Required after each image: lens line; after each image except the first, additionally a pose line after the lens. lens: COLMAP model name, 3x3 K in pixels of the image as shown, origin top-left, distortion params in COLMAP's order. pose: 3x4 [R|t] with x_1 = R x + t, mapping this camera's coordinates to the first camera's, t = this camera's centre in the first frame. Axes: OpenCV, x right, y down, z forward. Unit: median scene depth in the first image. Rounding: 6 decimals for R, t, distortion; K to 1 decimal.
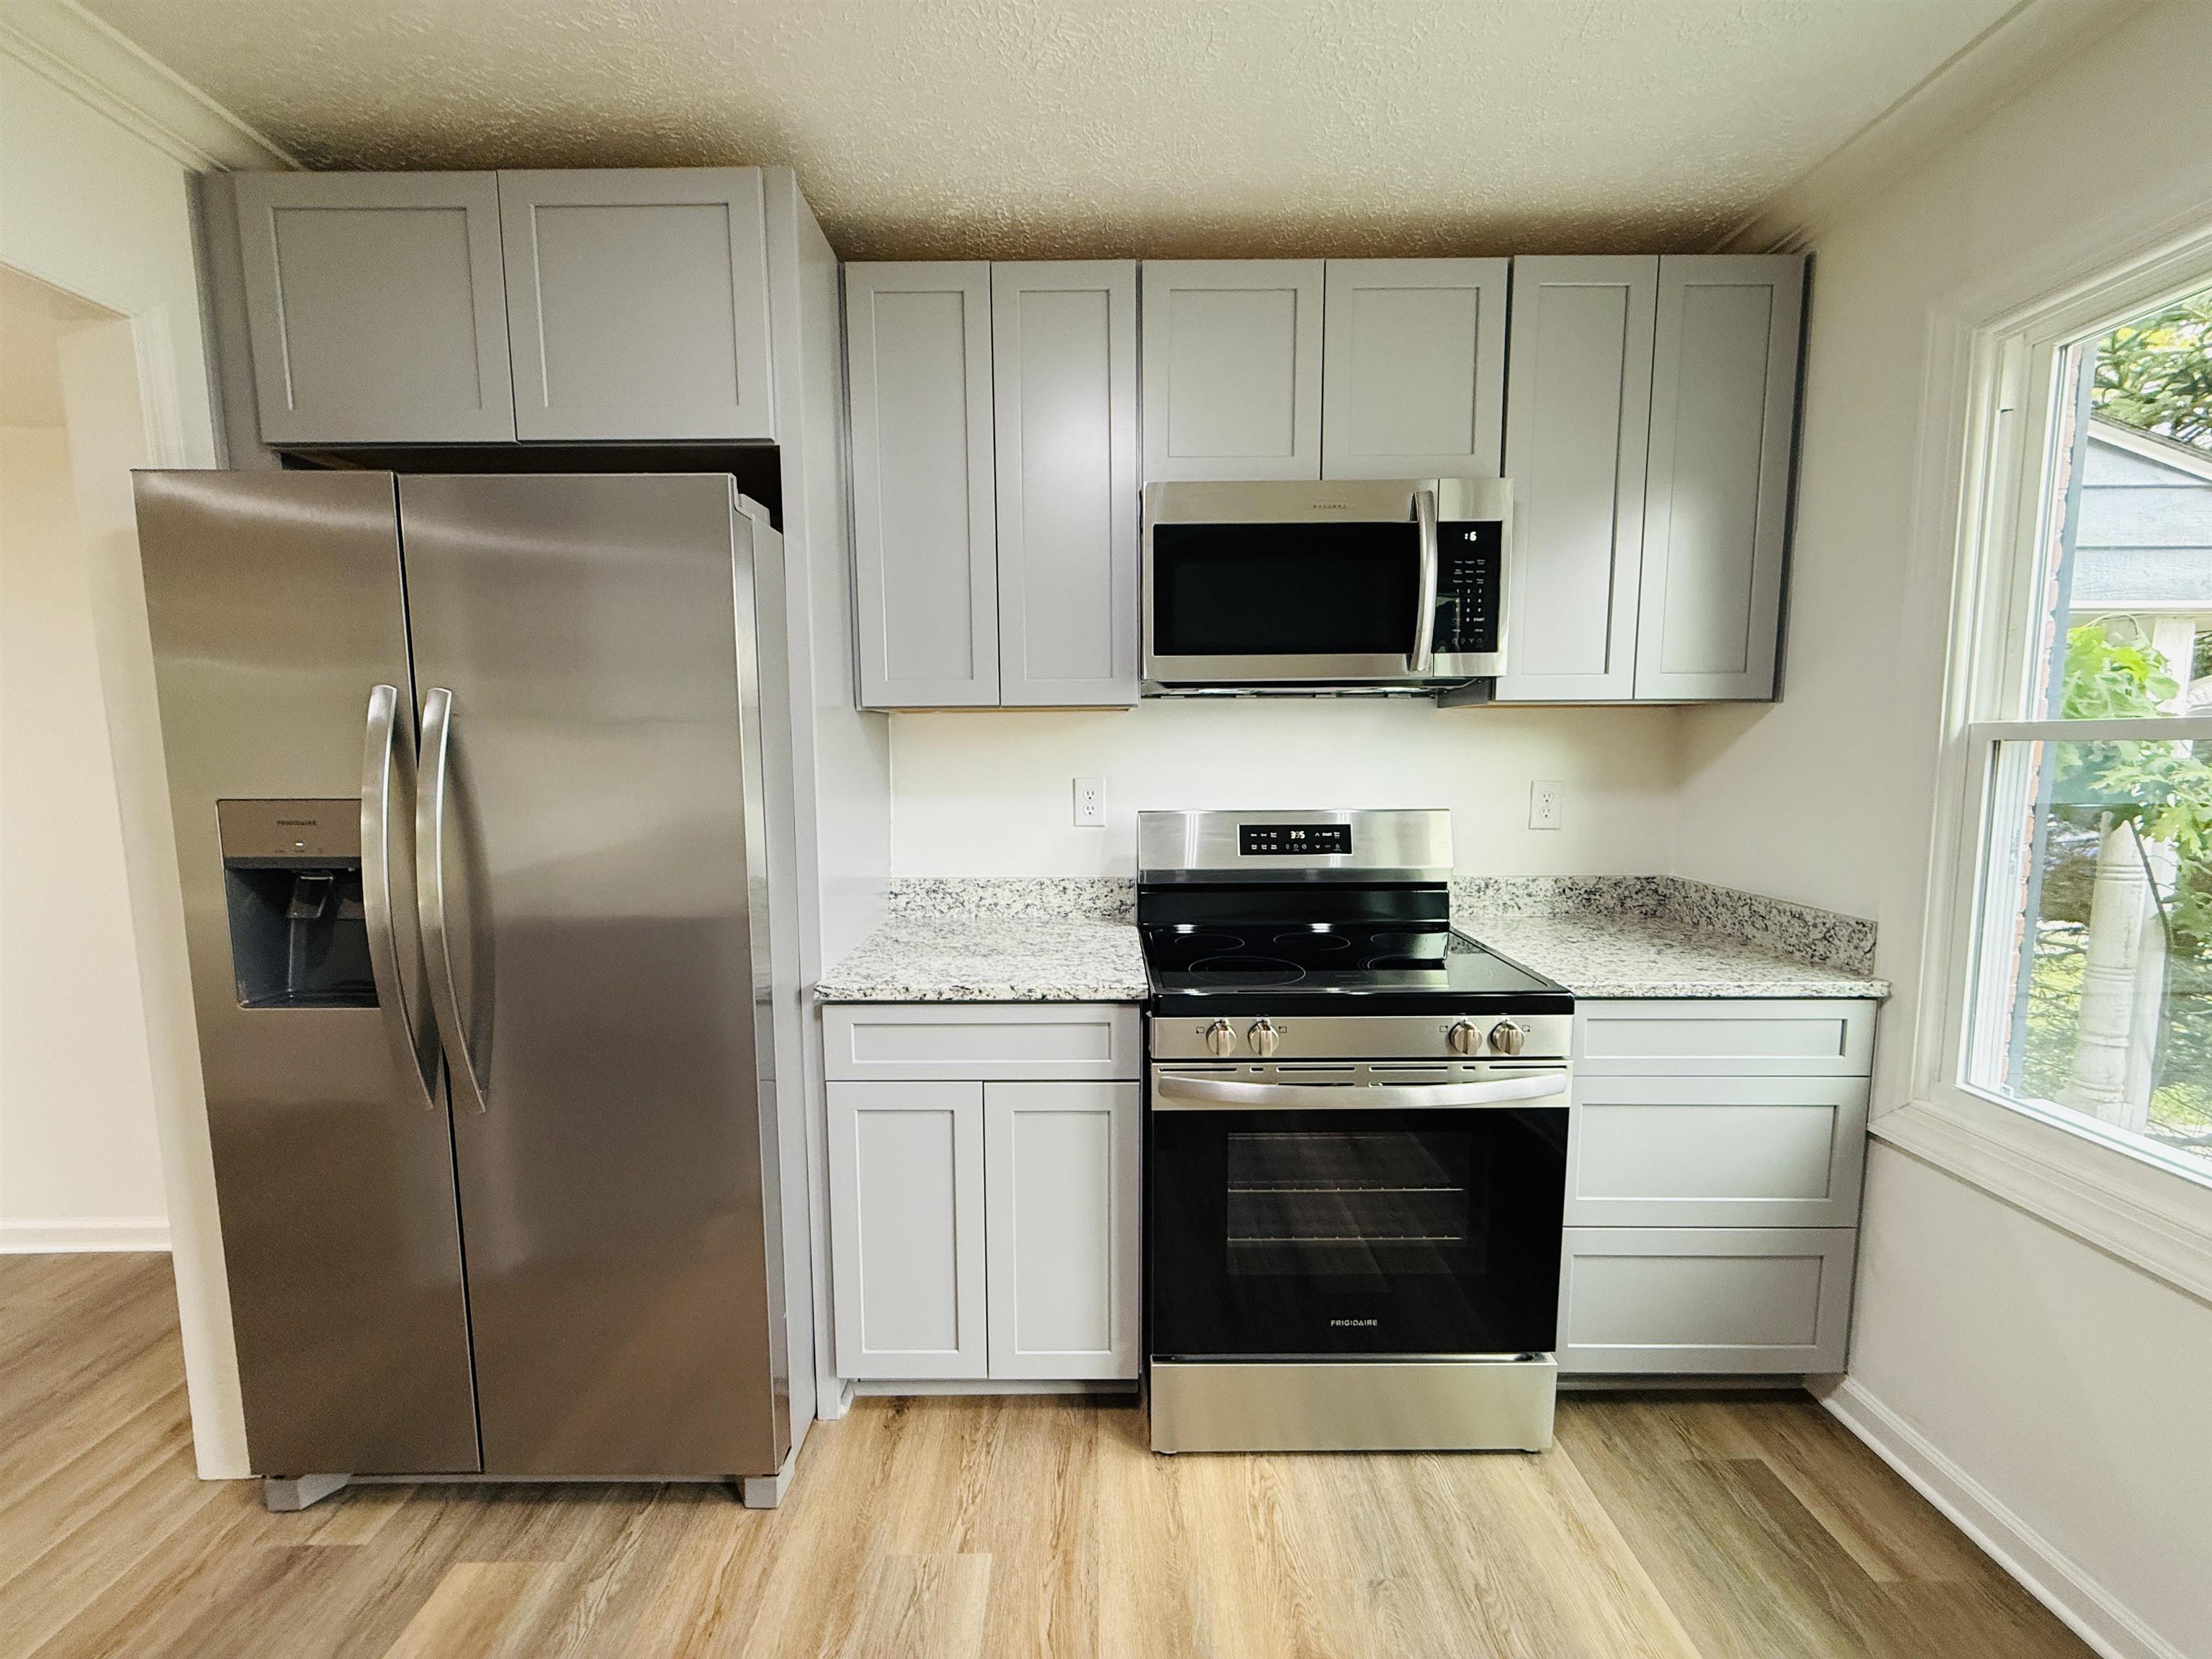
lens RADIAL K [[880.2, 0, 1101.3], [0, 880.2, 835.0], [0, 0, 1]] dist [0.002827, -0.001138]
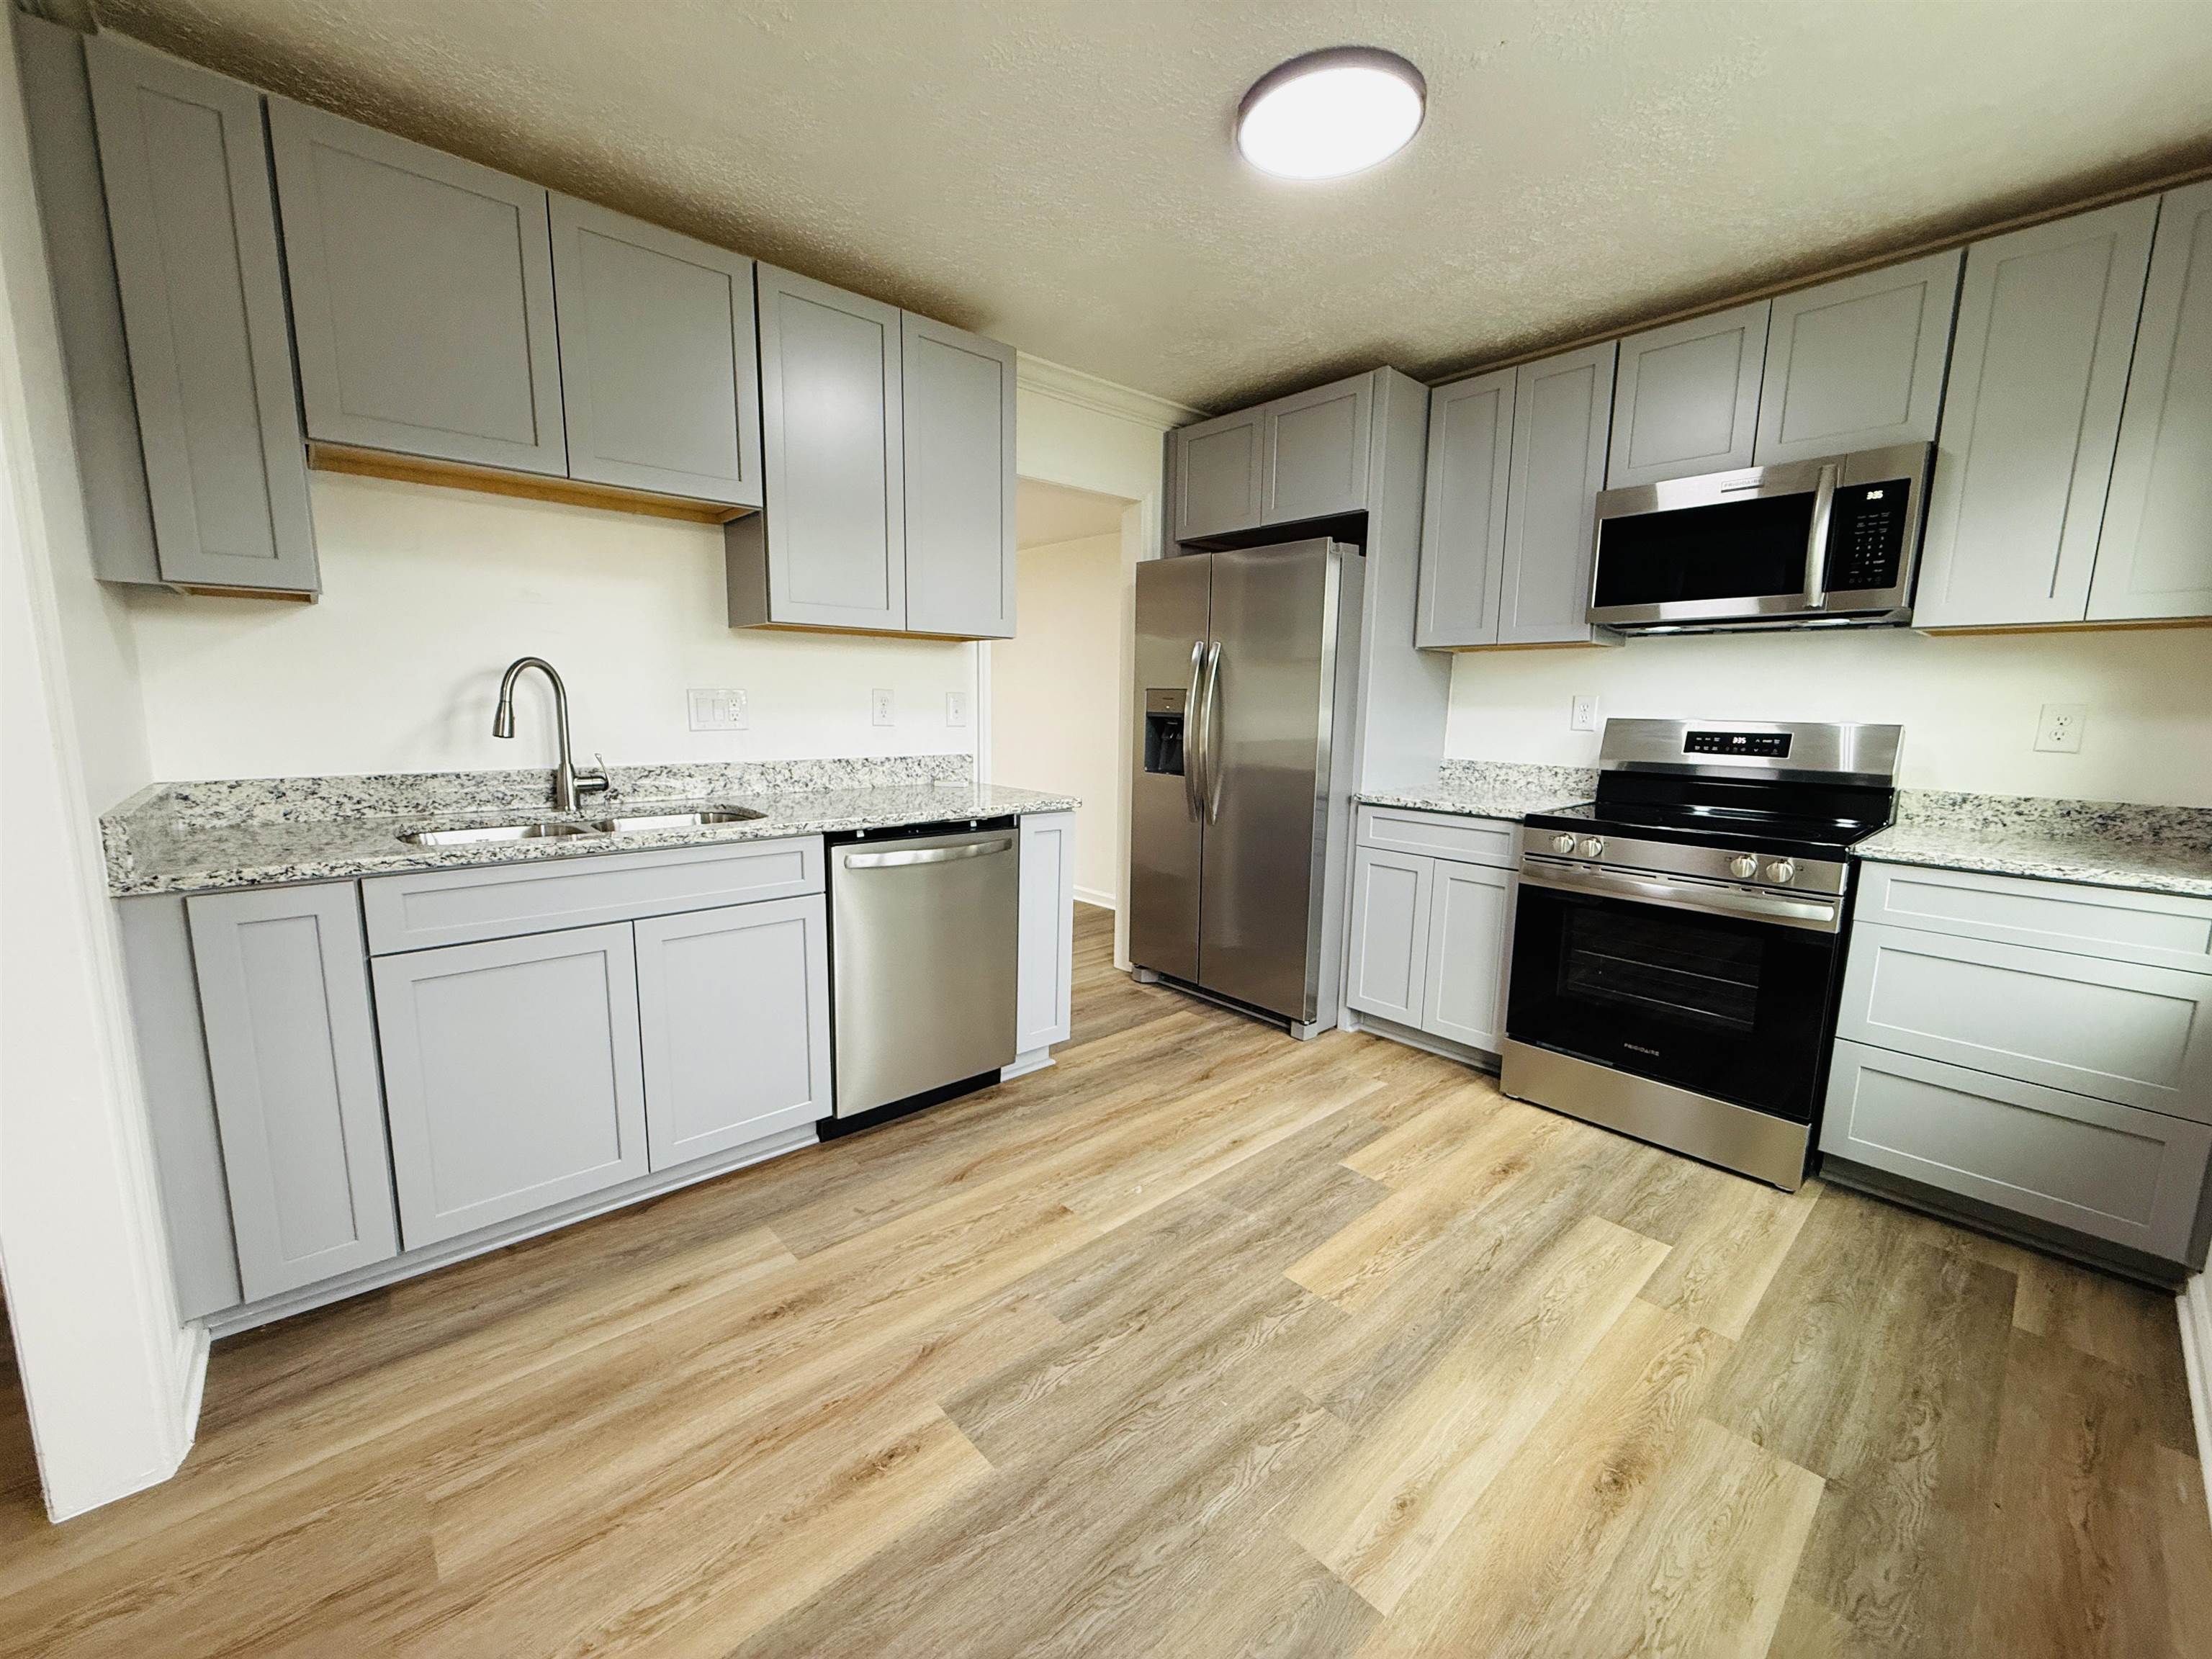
lens RADIAL K [[880.2, 0, 1105.6], [0, 880.2, 837.6], [0, 0, 1]] dist [0.002827, -0.001138]
pose [[0.667567, 0.130828, -0.732965, 0.733336], [-0.097279, 0.991328, 0.088344, 0.150653], [0.738167, 0.012326, 0.674505, -0.698944]]
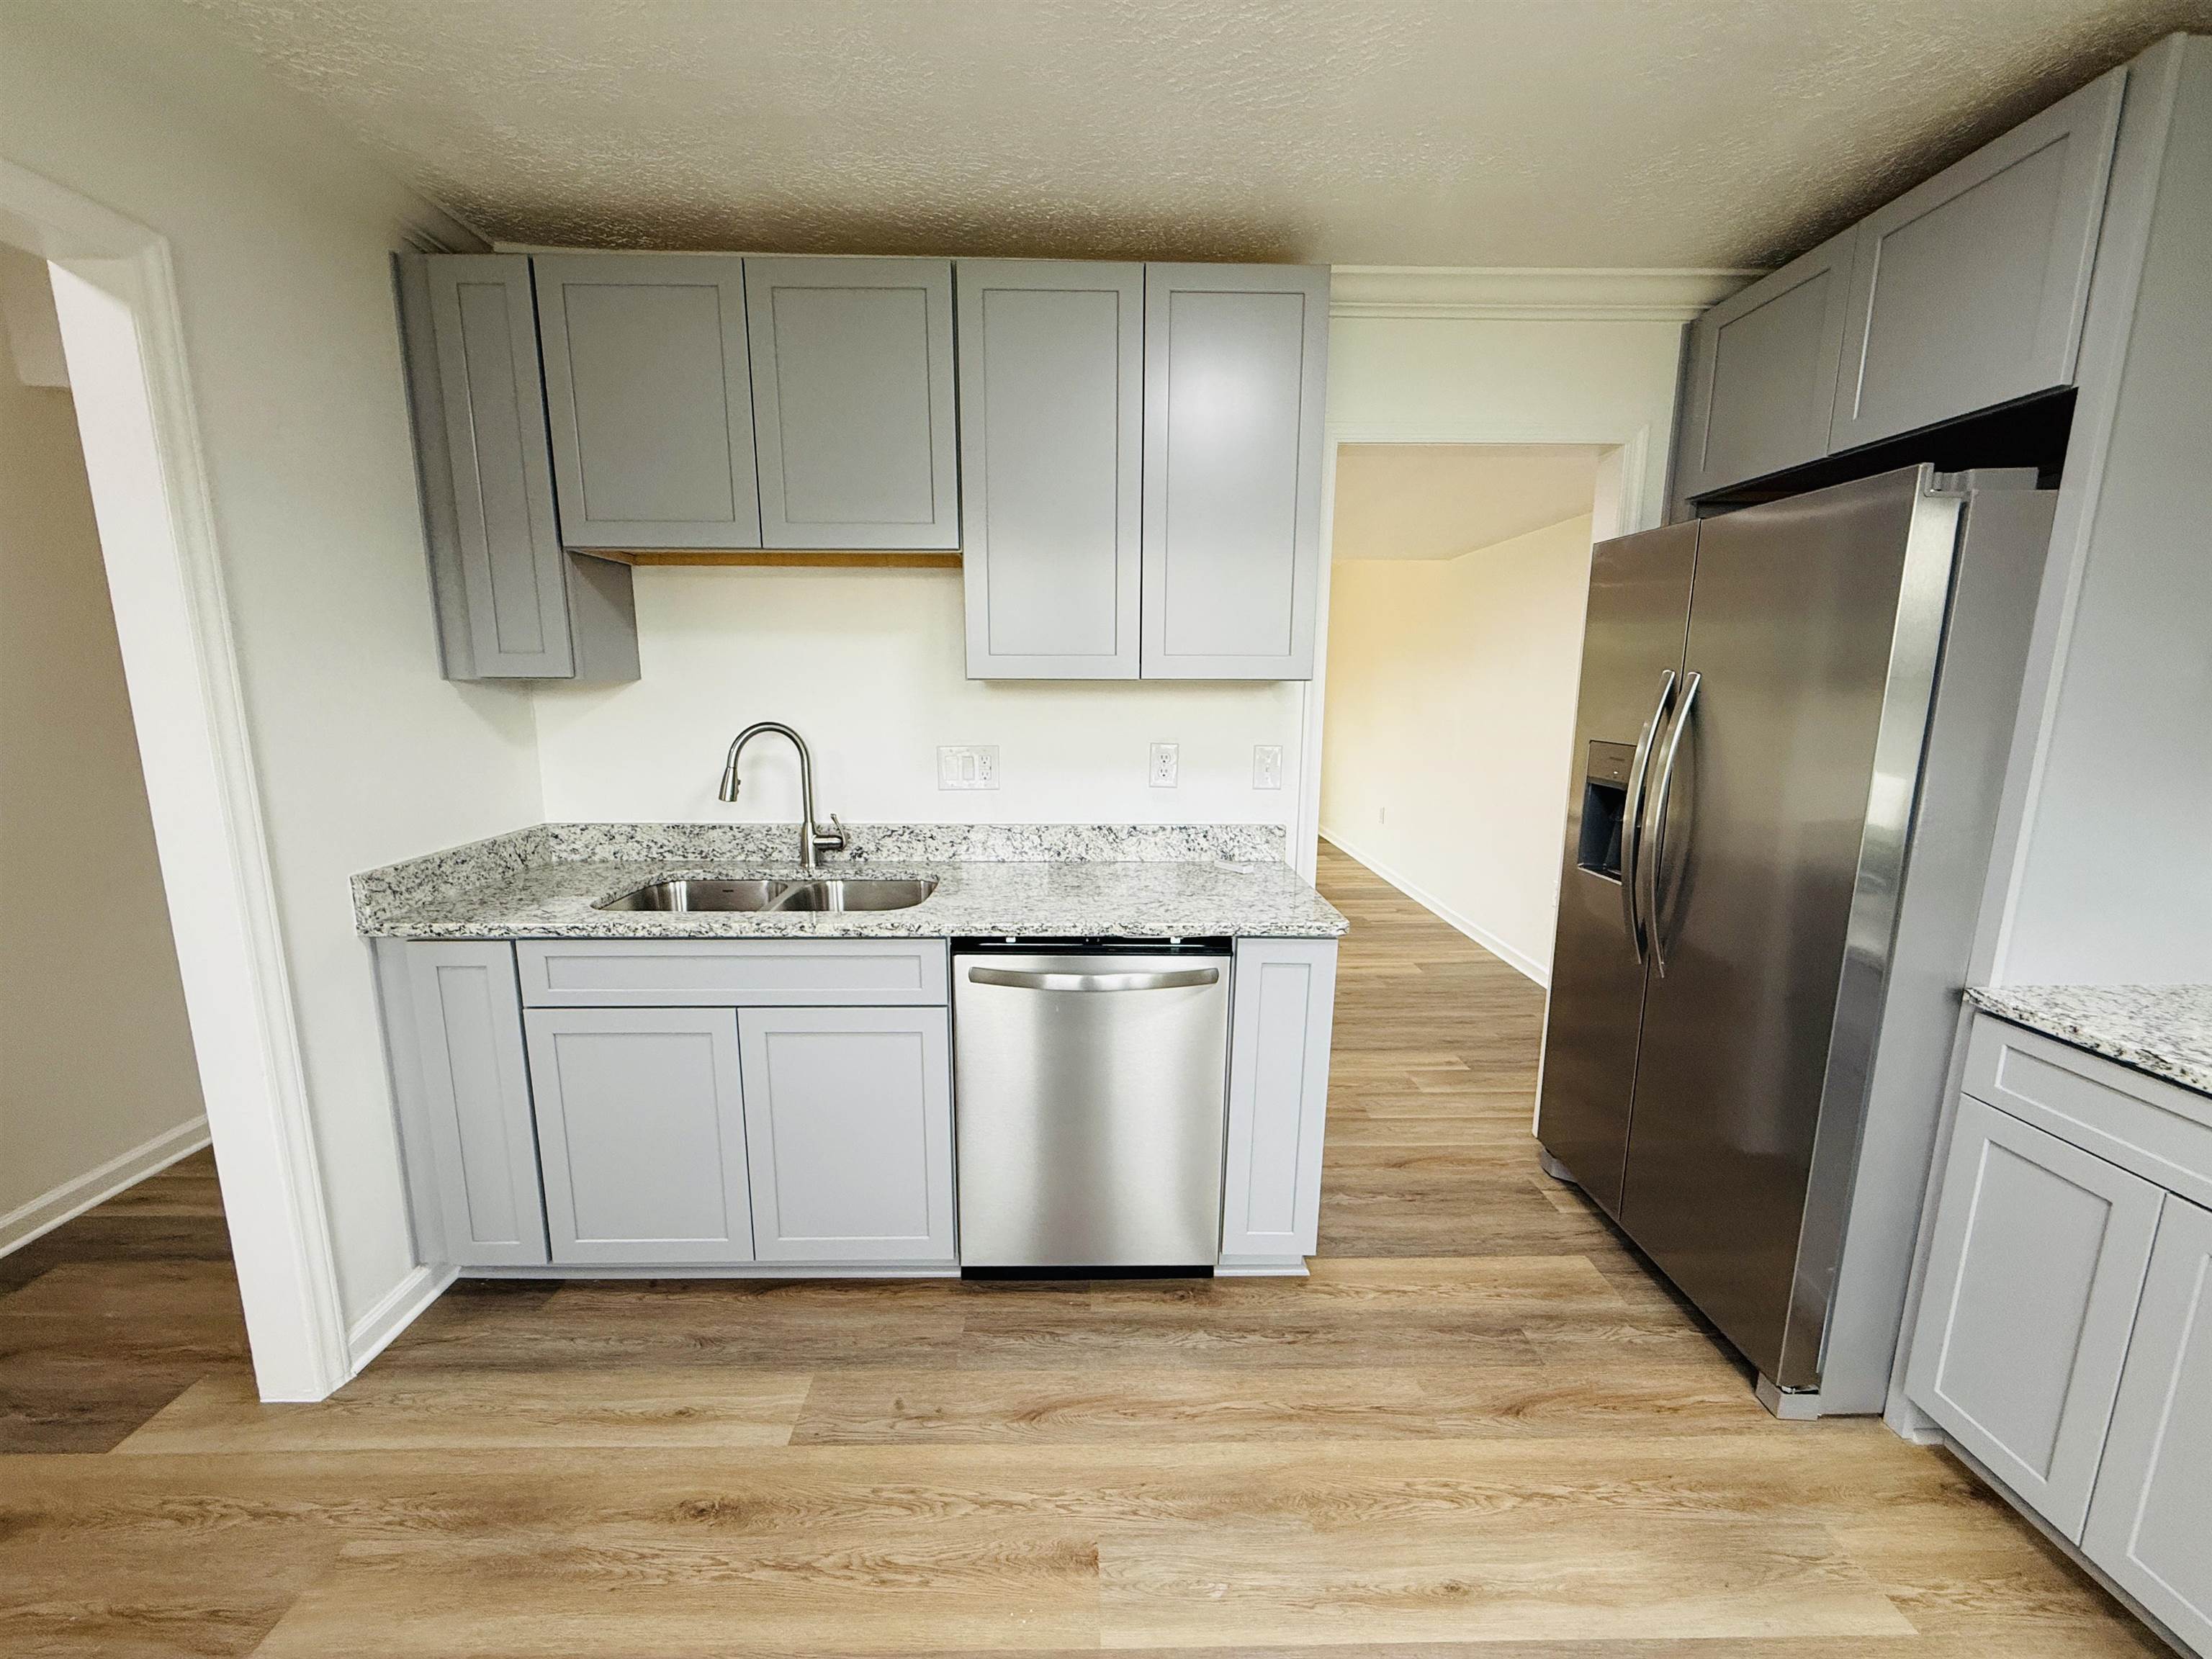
lens RADIAL K [[880.2, 0, 1102.4], [0, 880.2, 838.4], [0, 0, 1]] dist [0.002827, -0.001138]
pose [[0.017378, 0.184458, -0.982687, 0.543325], [-0.112295, 0.976977, 0.181401, -0.048005], [0.993523, 0.107198, 0.037692, 0.040623]]
